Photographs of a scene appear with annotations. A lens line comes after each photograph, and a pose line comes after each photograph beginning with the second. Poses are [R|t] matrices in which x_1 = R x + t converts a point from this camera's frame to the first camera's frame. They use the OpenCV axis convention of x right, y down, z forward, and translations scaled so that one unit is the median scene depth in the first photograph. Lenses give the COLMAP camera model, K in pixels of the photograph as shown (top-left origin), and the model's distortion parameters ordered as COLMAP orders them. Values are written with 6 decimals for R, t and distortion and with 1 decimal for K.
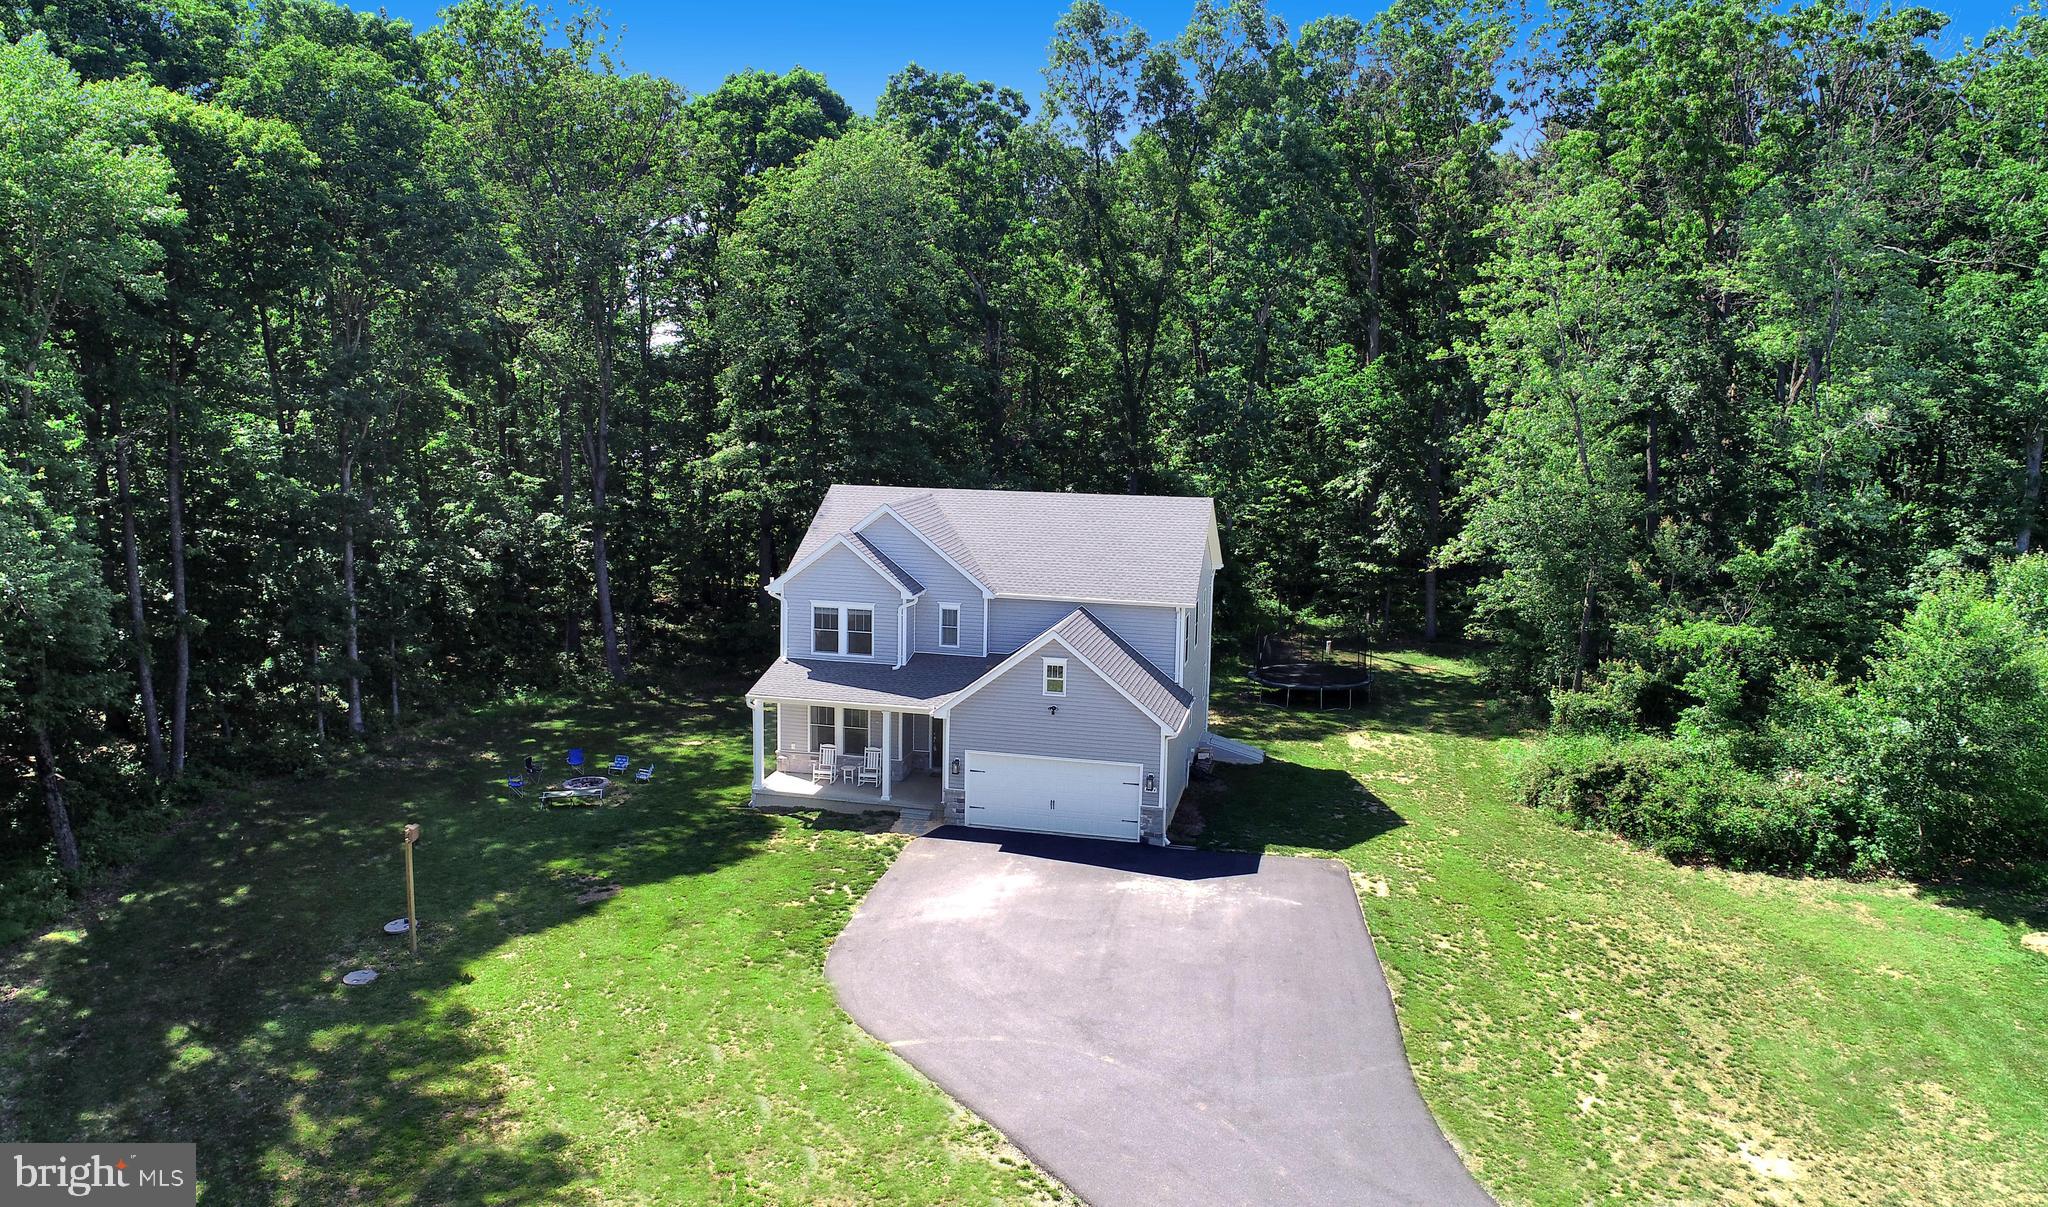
lens RADIAL K [[1483.2, 0, 967.6], [0, 1483.2, 590.2], [0, 0, 1]] dist [0.013828, -0.005211]
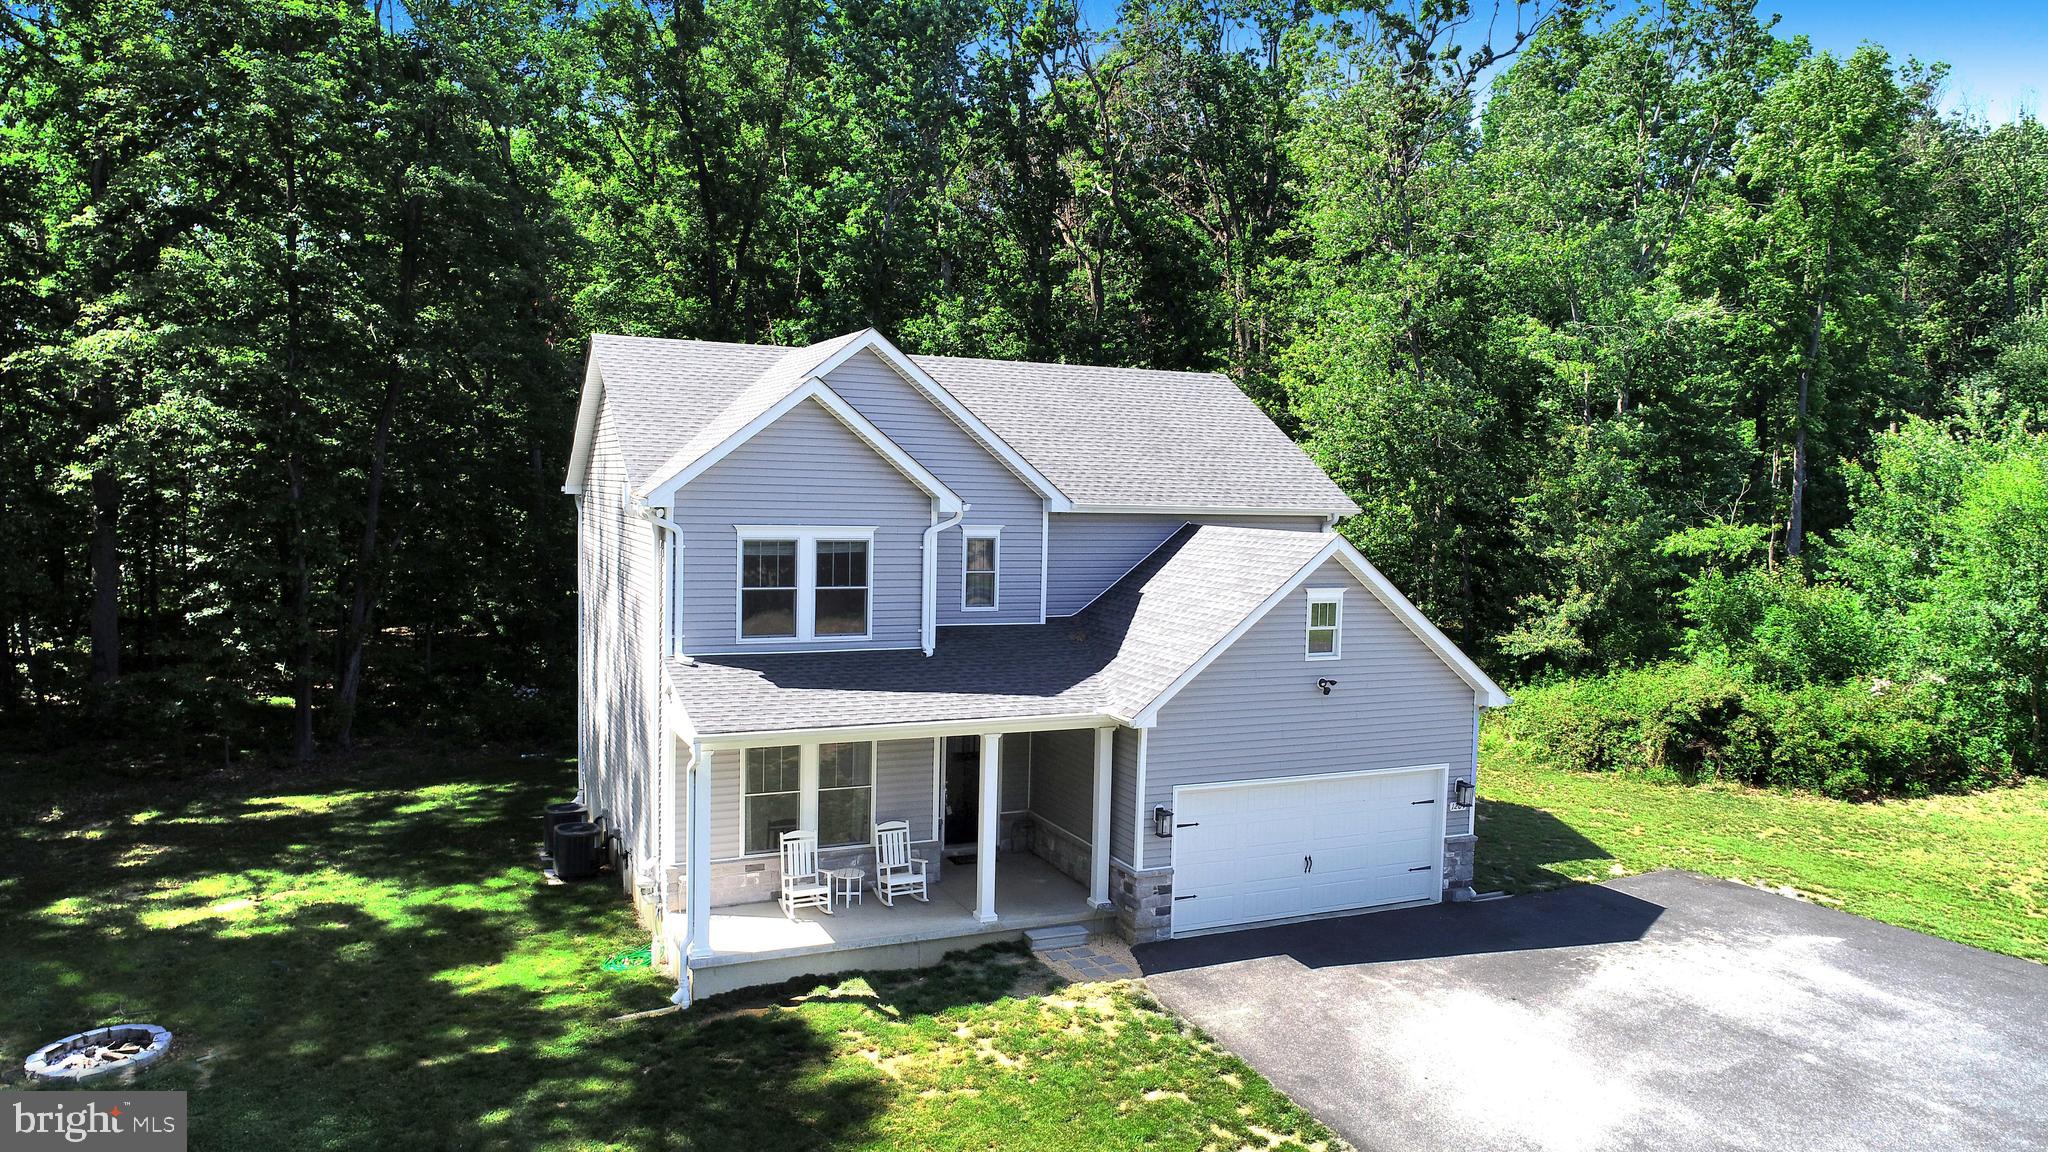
lens RADIAL K [[1354.7, 0, 1027.4], [0, 1354.7, 582.1], [0, 0, 1]] dist [0.004918, 0.000550]
pose [[0.777887, -0.040369, 0.627106, -0.314099], [0.079102, 0.996287, -0.033987, 0.048573], [-0.623406, 0.076043, 0.778192, 0.641932]]
